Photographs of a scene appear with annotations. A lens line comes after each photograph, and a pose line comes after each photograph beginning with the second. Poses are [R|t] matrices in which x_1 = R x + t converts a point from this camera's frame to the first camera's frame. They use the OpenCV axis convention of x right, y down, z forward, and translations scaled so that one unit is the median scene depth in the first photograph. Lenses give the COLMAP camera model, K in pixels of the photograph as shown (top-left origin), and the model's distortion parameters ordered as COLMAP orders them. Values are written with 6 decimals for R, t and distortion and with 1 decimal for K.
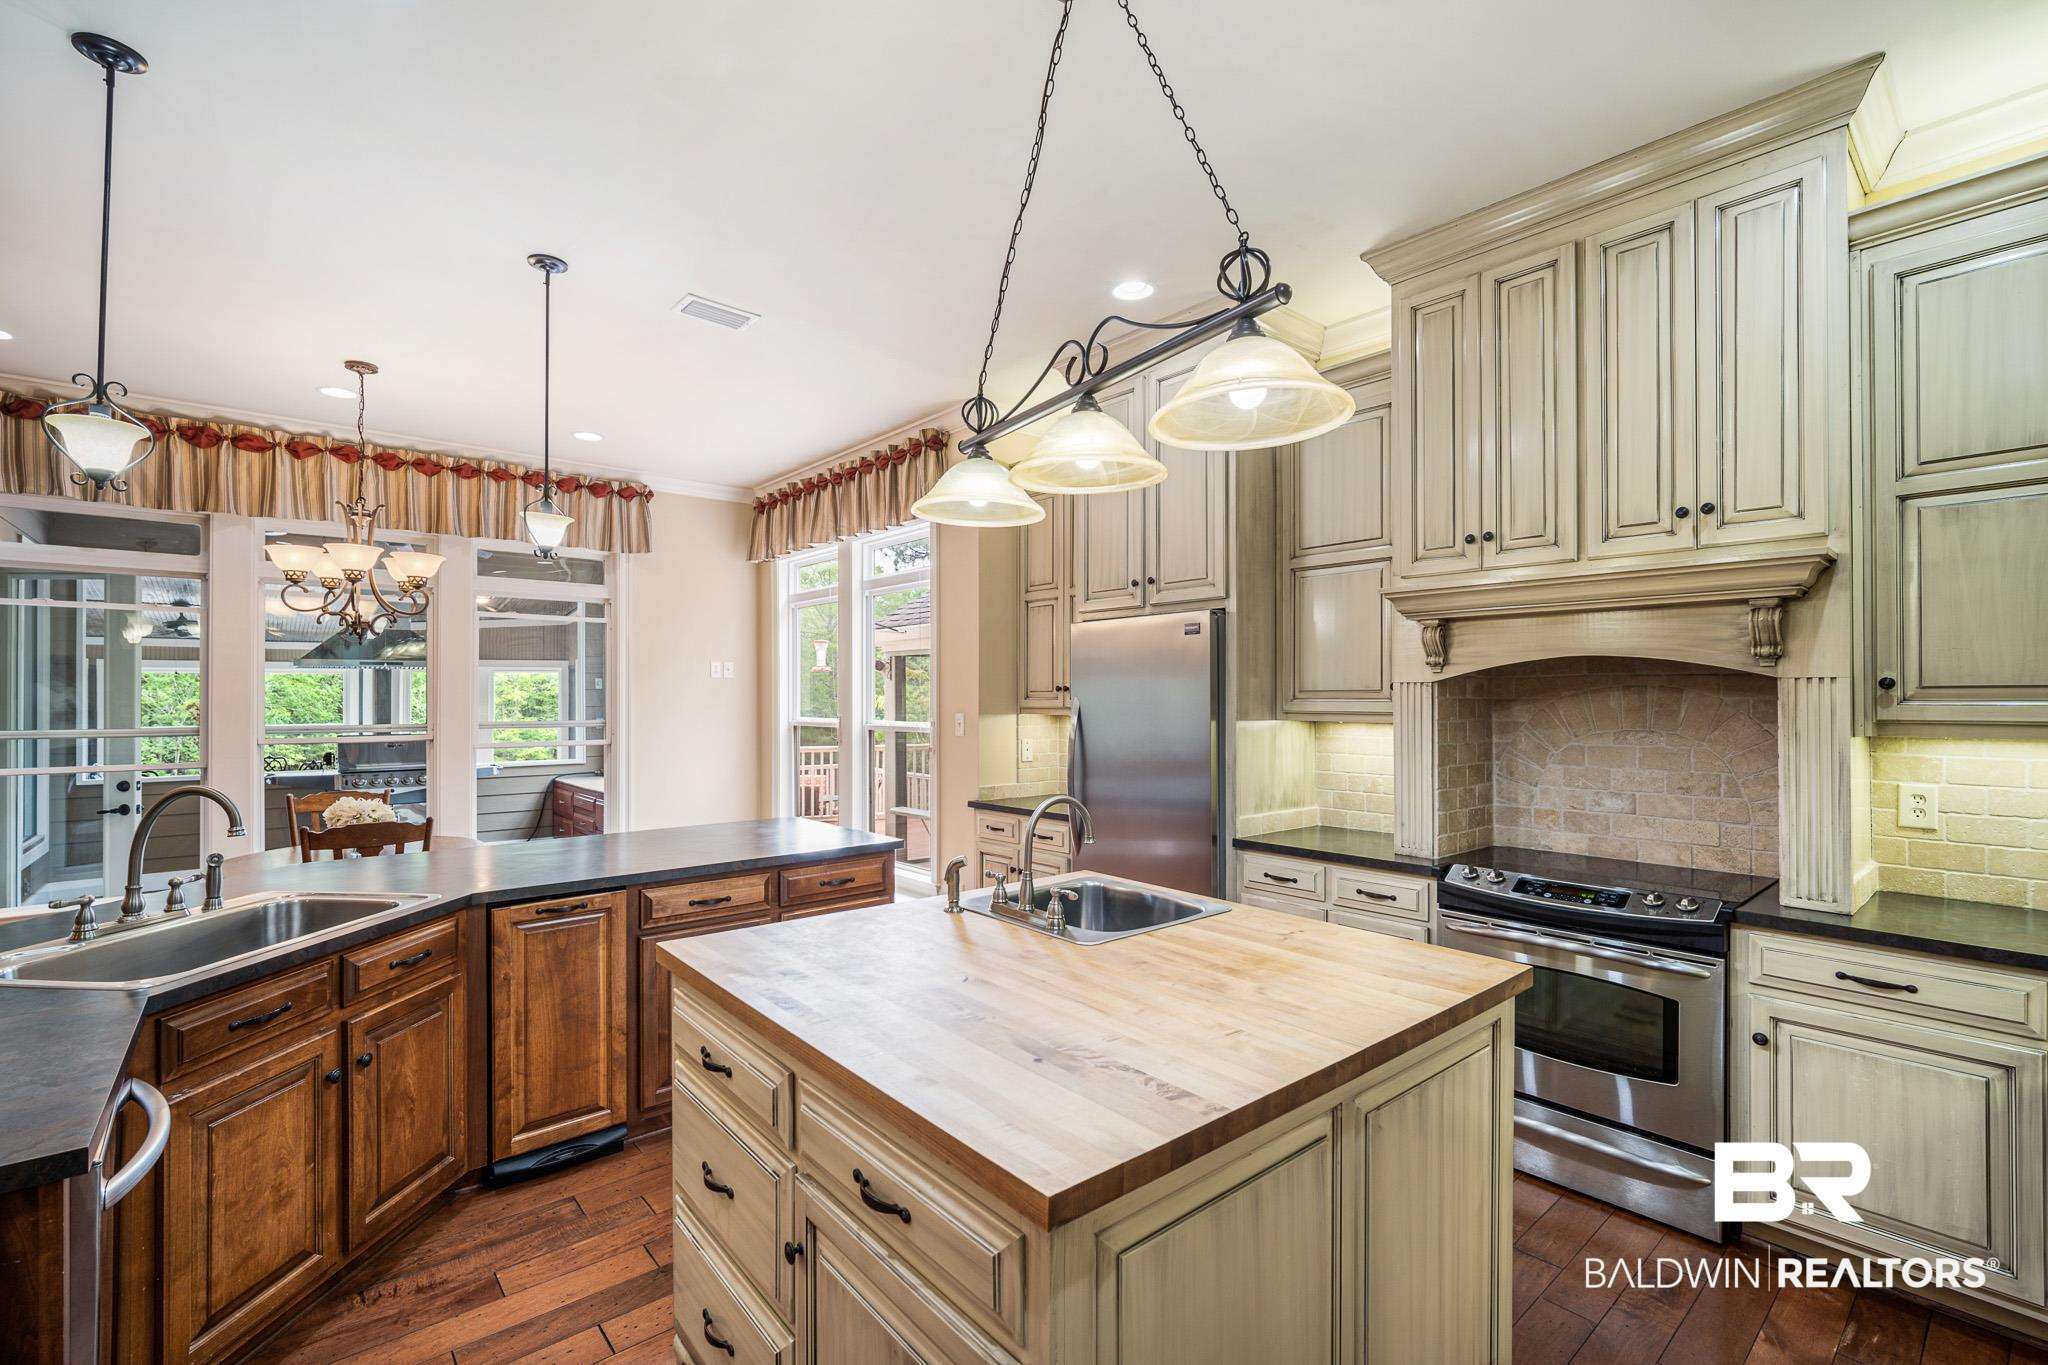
lens RADIAL K [[892.3, 0, 1016.7], [0, 892.3, 693.5], [0, 0, 1]] dist [-0.002820, 0.000067]
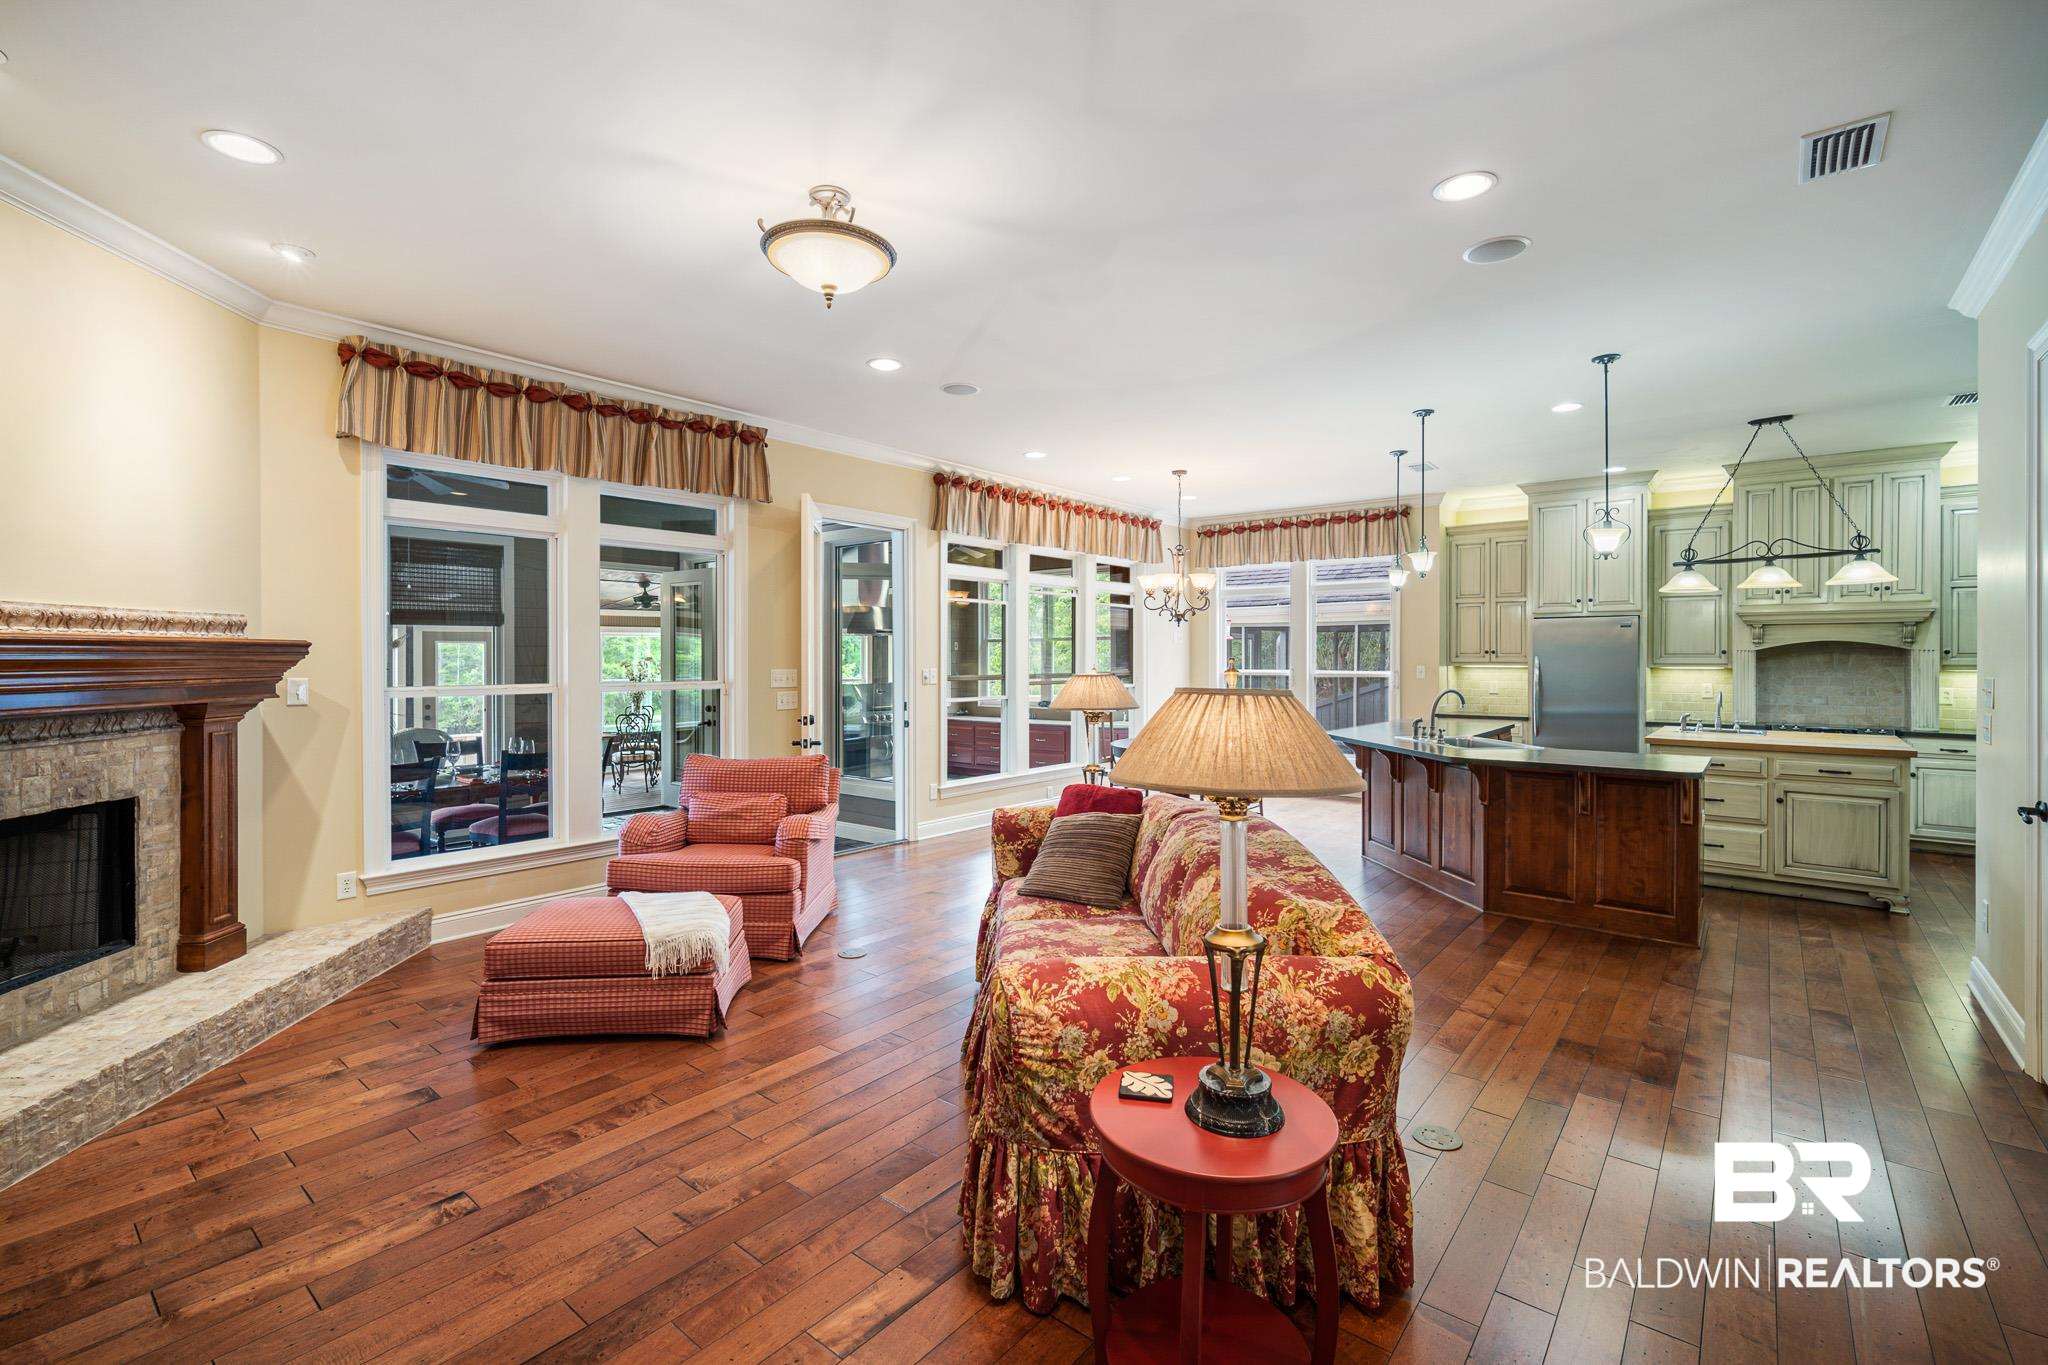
lens RADIAL K [[892.3, 0, 1032.2], [0, 892.3, 665.7], [0, 0, 1]] dist [-0.002820, 0.000067]
pose [[0.982359, -0.004189, 0.186959, -1.930087], [0.001444, 0.999889, 0.014817, -0.010606], [-0.187000, -0.014285, 0.982256, -0.998763]]
